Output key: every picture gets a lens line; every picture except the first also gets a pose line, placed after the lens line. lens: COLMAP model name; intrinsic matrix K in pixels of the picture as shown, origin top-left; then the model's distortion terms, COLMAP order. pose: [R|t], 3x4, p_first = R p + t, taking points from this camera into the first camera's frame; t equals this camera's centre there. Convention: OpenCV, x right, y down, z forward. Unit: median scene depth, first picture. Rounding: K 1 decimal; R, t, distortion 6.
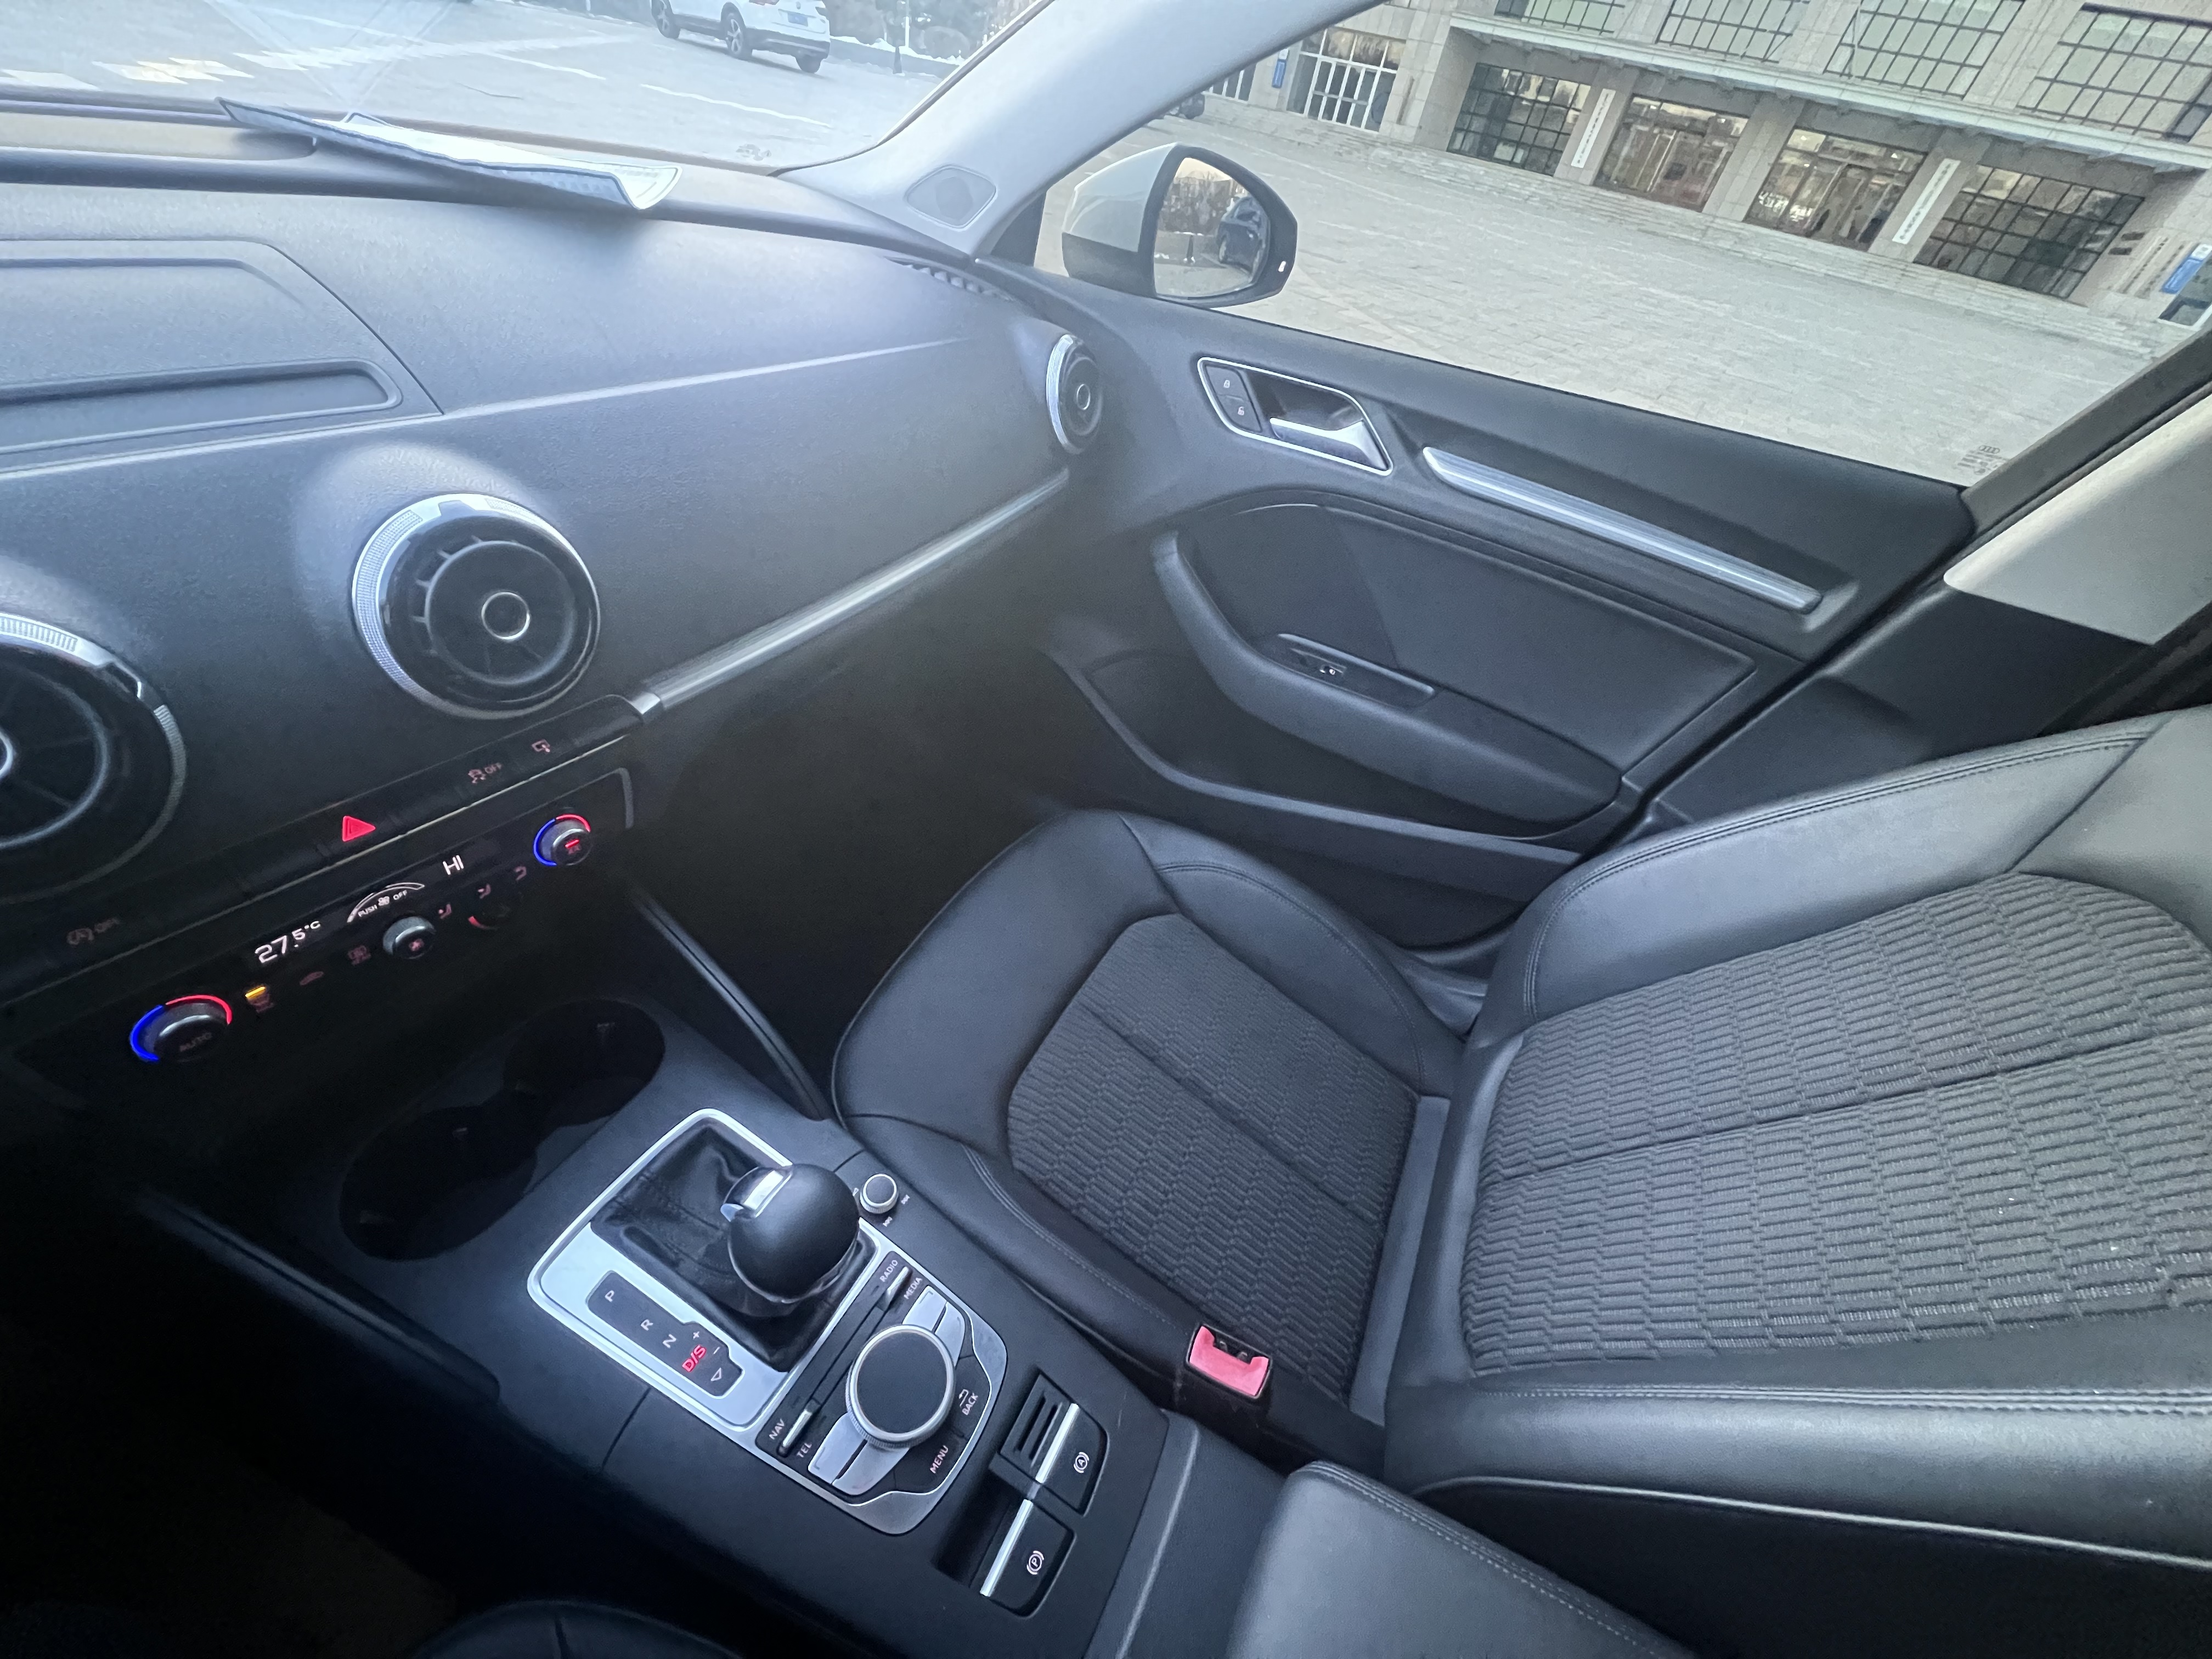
lens RADIAL K [[879.1, 0, 1099.8], [0, 879.1, 833.6], [0, 0, 1]] dist [-0.003769, 0.000101]
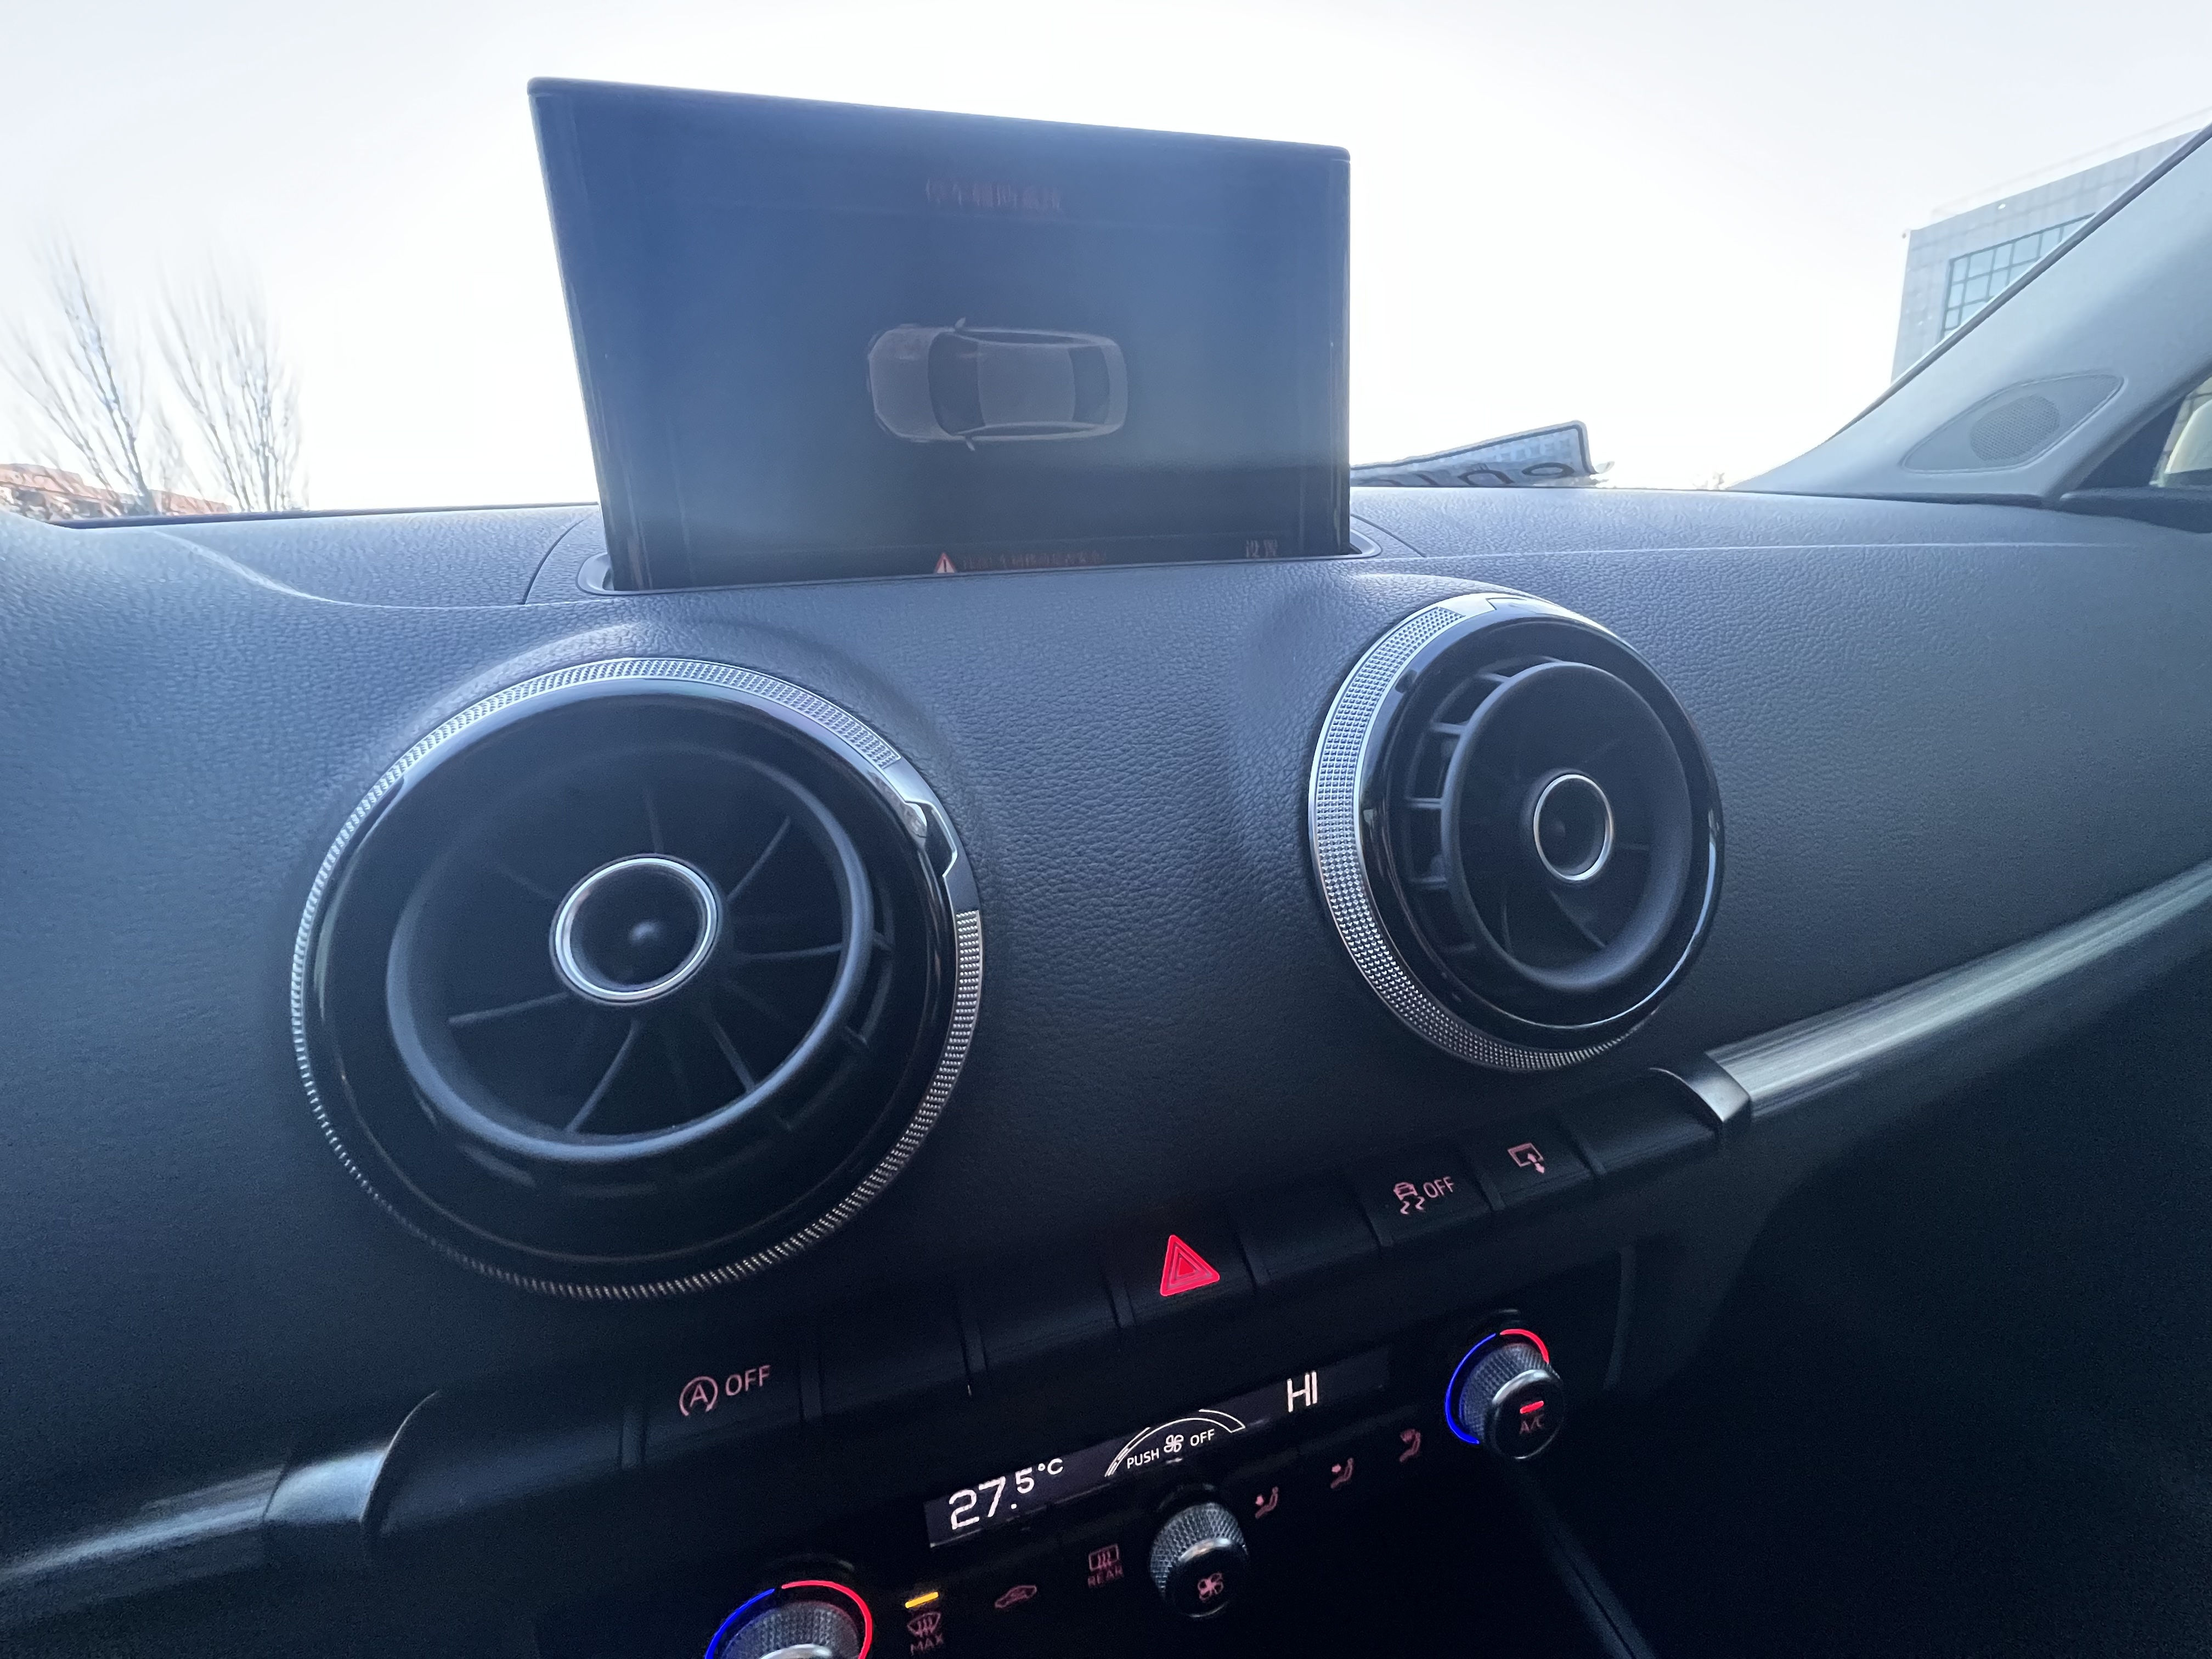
lens RADIAL K [[907.4, 0, 1091.0], [0, 907.4, 827.9], [0, 0, 1]] dist [0.004369, 0.000272]
pose [[0.763216, -0.078152, -0.641400, -0.466405], [-0.252197, 0.877893, -0.407063, -0.001428], [0.594894, 0.472436, 0.650312, 0.460267]]
